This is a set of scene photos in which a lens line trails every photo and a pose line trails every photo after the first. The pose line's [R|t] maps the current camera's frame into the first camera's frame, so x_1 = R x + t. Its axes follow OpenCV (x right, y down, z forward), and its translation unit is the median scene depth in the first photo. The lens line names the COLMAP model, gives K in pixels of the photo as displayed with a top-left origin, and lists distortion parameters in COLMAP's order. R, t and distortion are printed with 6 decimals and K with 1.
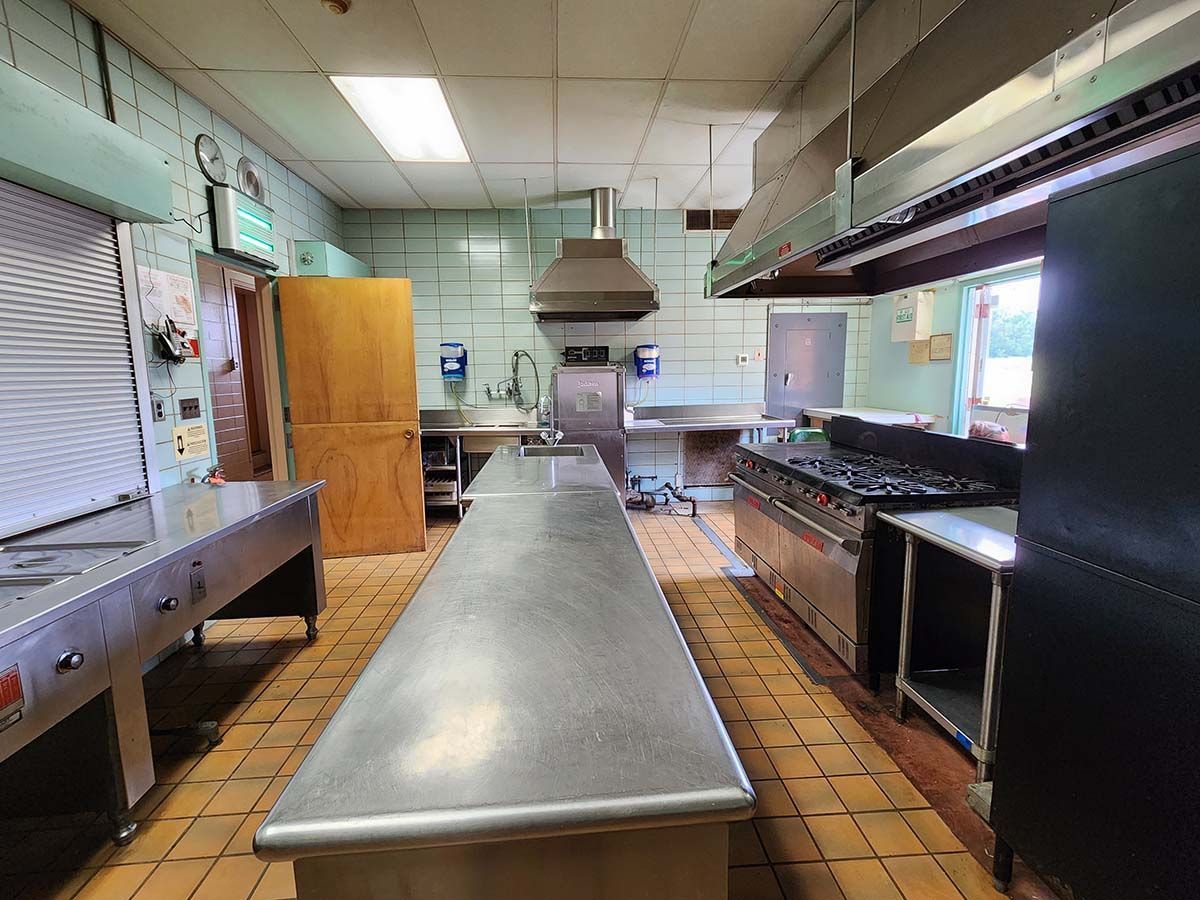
lens RADIAL K [[540.9, 0, 592.0], [0, 540.9, 444.8], [0, 0, 1]] dist [0.005440, -0.001515]
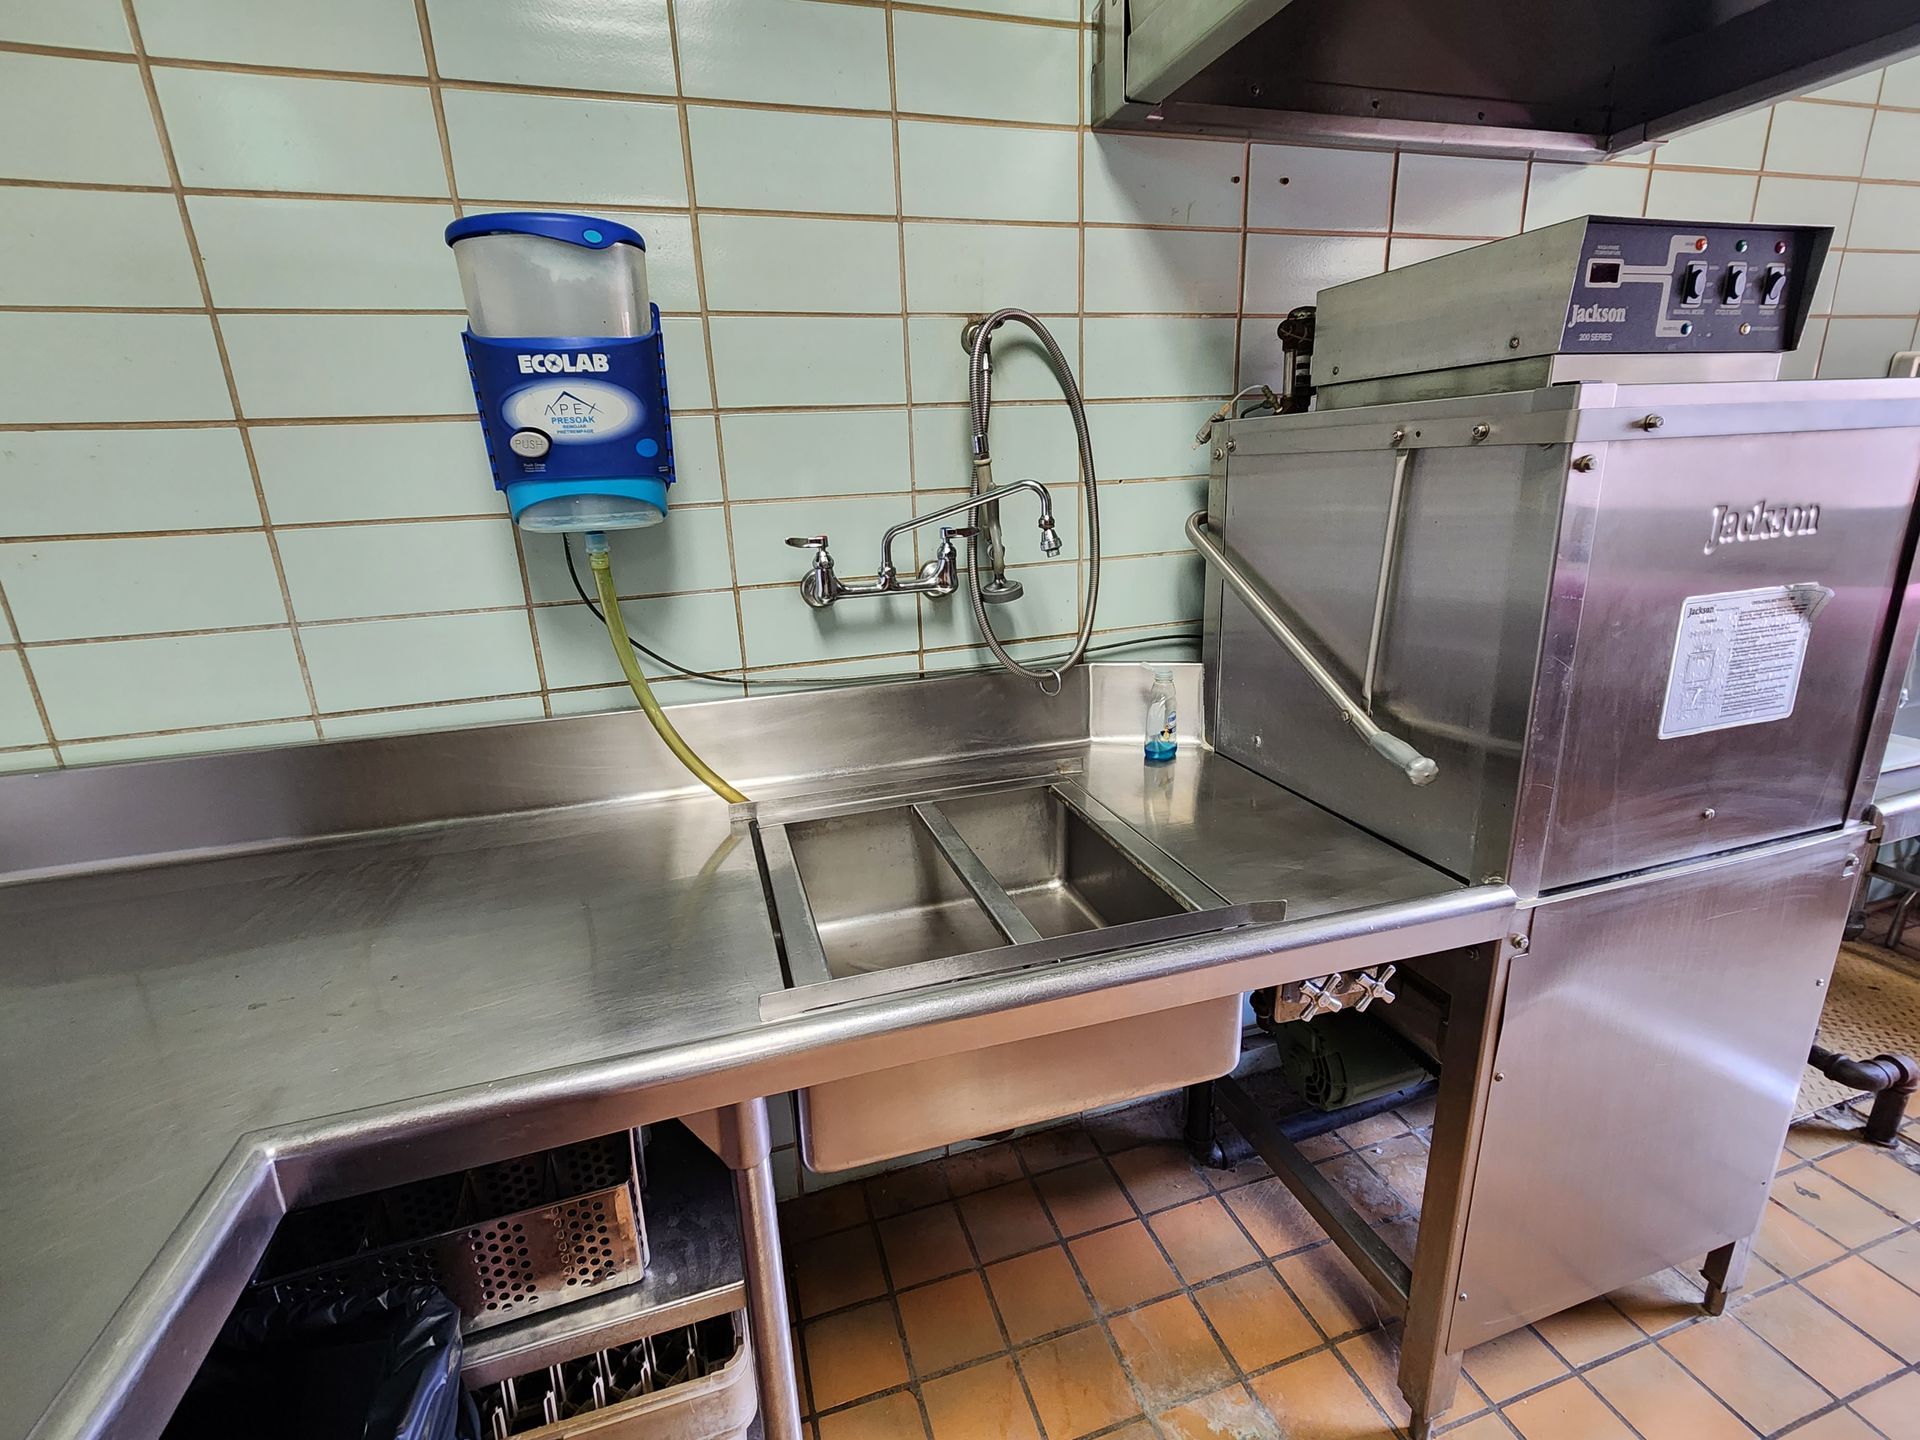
lens RADIAL K [[865.4, 0, 953.0], [0, 865.4, 715.1], [0, 0, 1]] dist [0.005440, -0.001515]
pose [[0.971990, -0.086863, 0.218380, -0.286426], [0.056220, 0.988151, 0.142821, -0.127181], [-0.228199, -0.126543, 0.965356, 0.993808]]
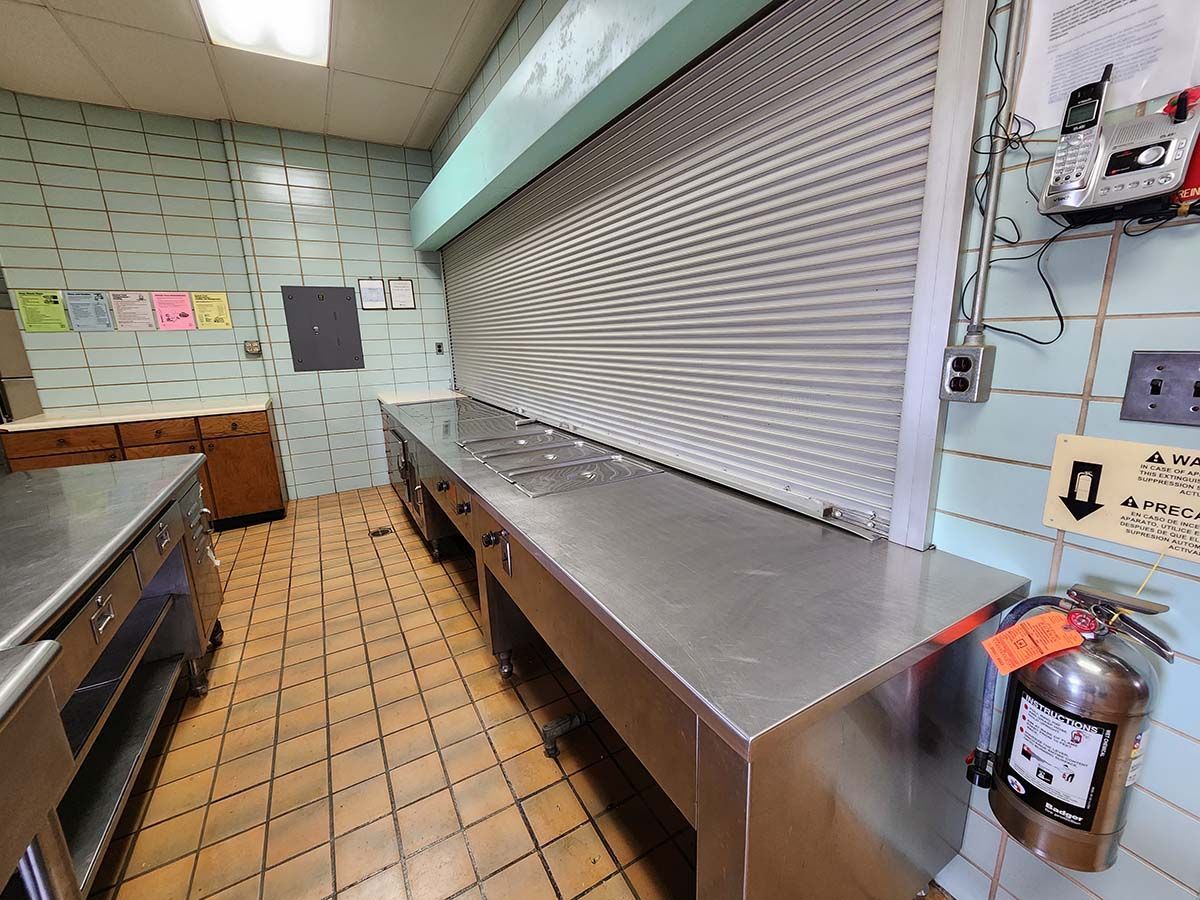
lens RADIAL K [[496.2, 0, 594.1], [0, 496.2, 444.5], [0, 0, 1]] dist [0.002654, 0.000054]
pose [[-0.901266, 0.139440, -0.410214, -0.258830], [-0.011665, 0.938644, 0.344691, -0.091389], [0.433108, 0.315443, -0.844342, 0.796915]]
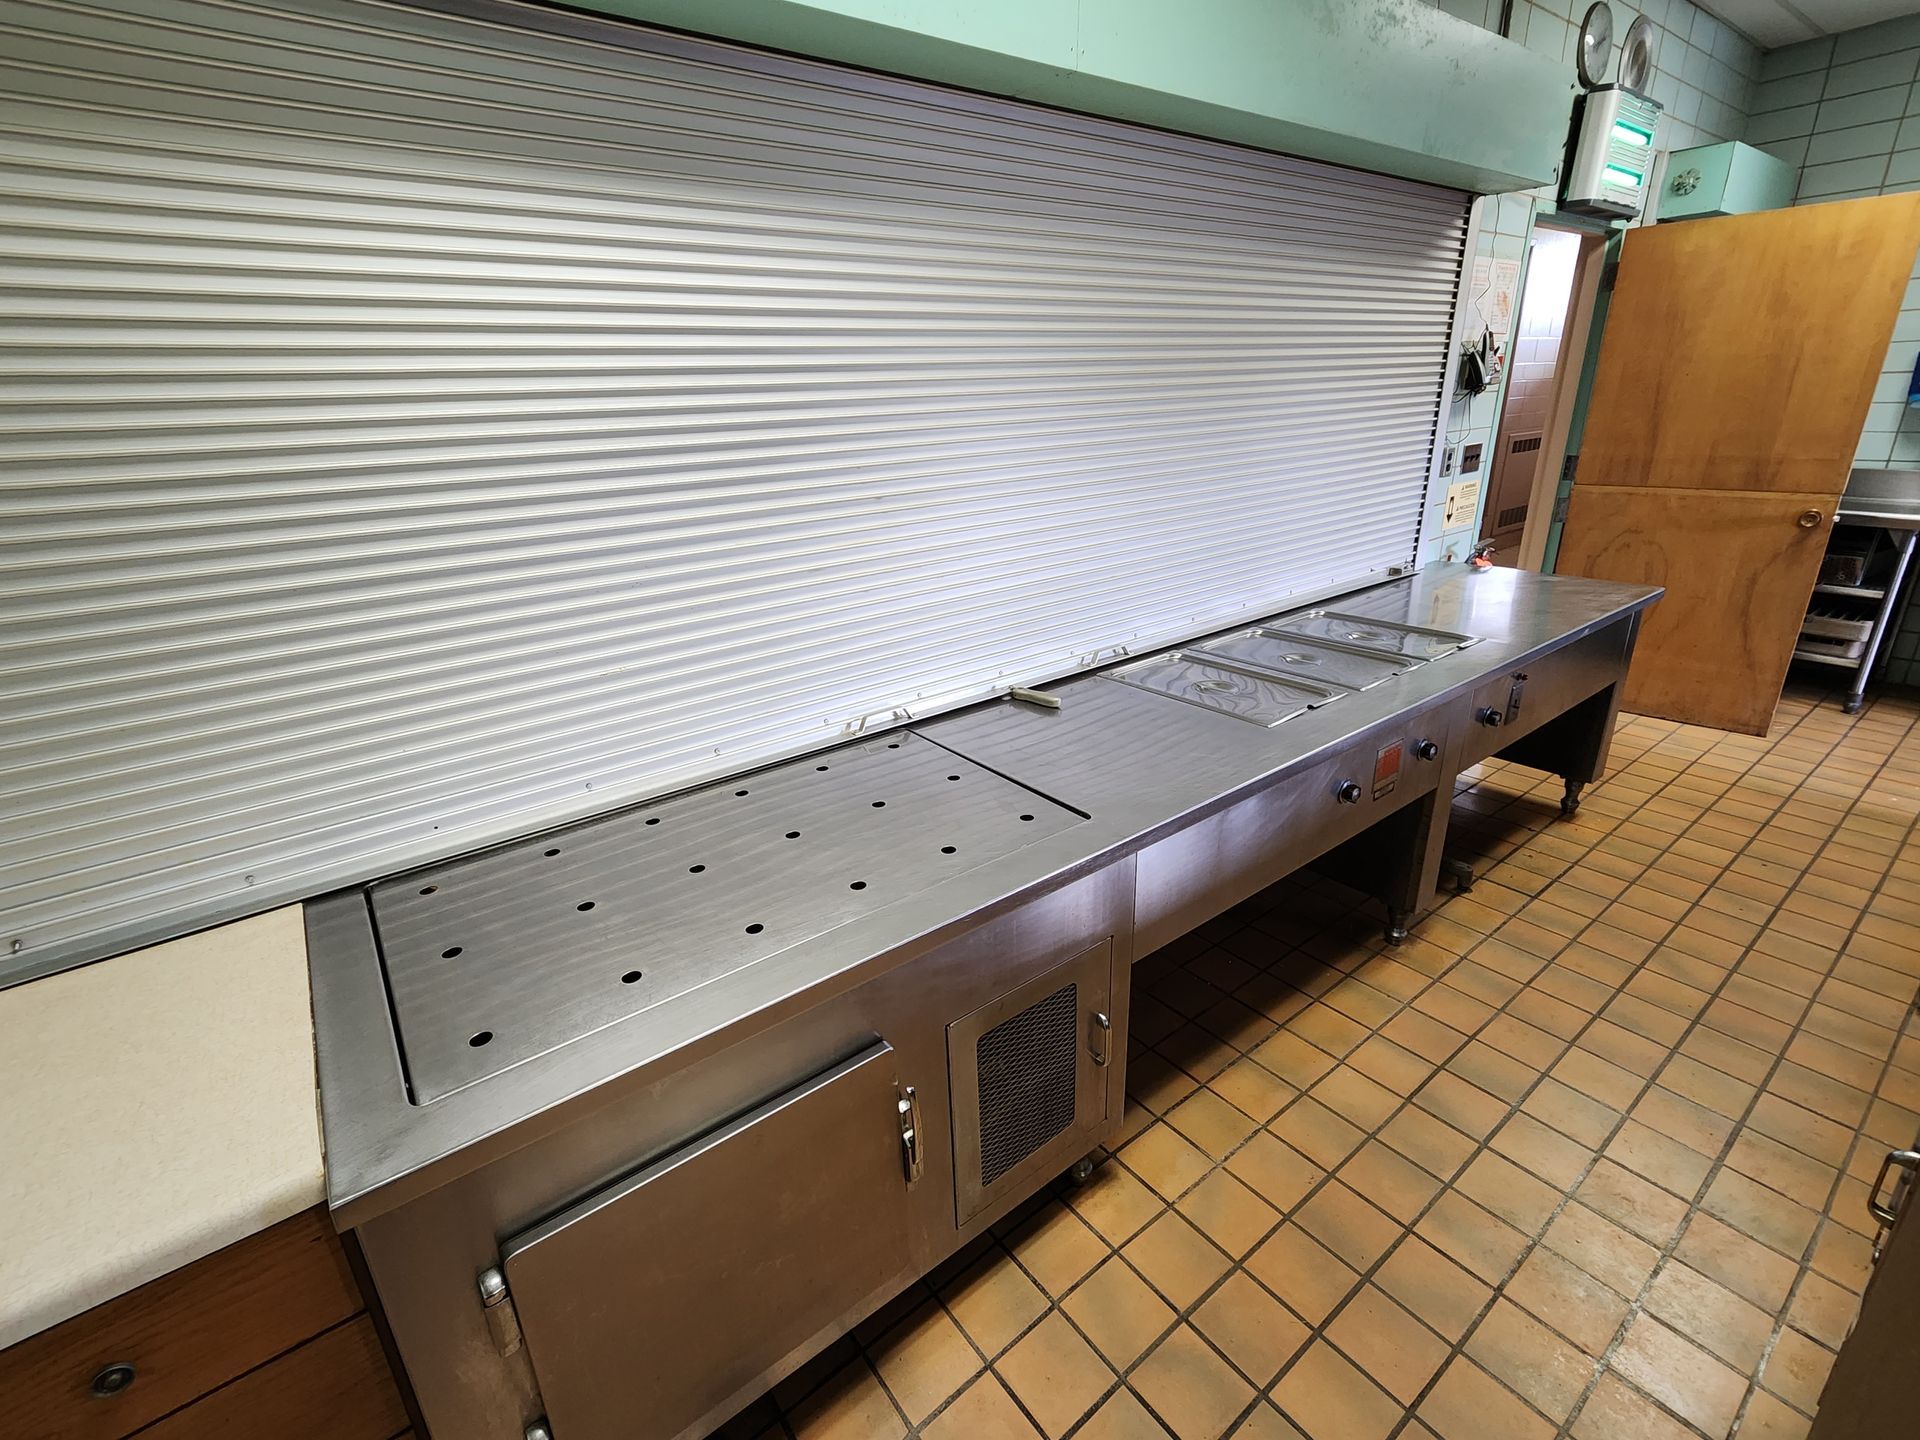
lens RADIAL K [[865.4, 0, 954.5], [0, 865.4, 709.7], [0, 0, 1]] dist [0.005440, -0.001515]
pose [[0.554405, 0.283170, -0.782592, -0.085712], [-0.087128, 0.954917, 0.283800, -0.010733], [0.827674, -0.089154, 0.554083, -0.183522]]
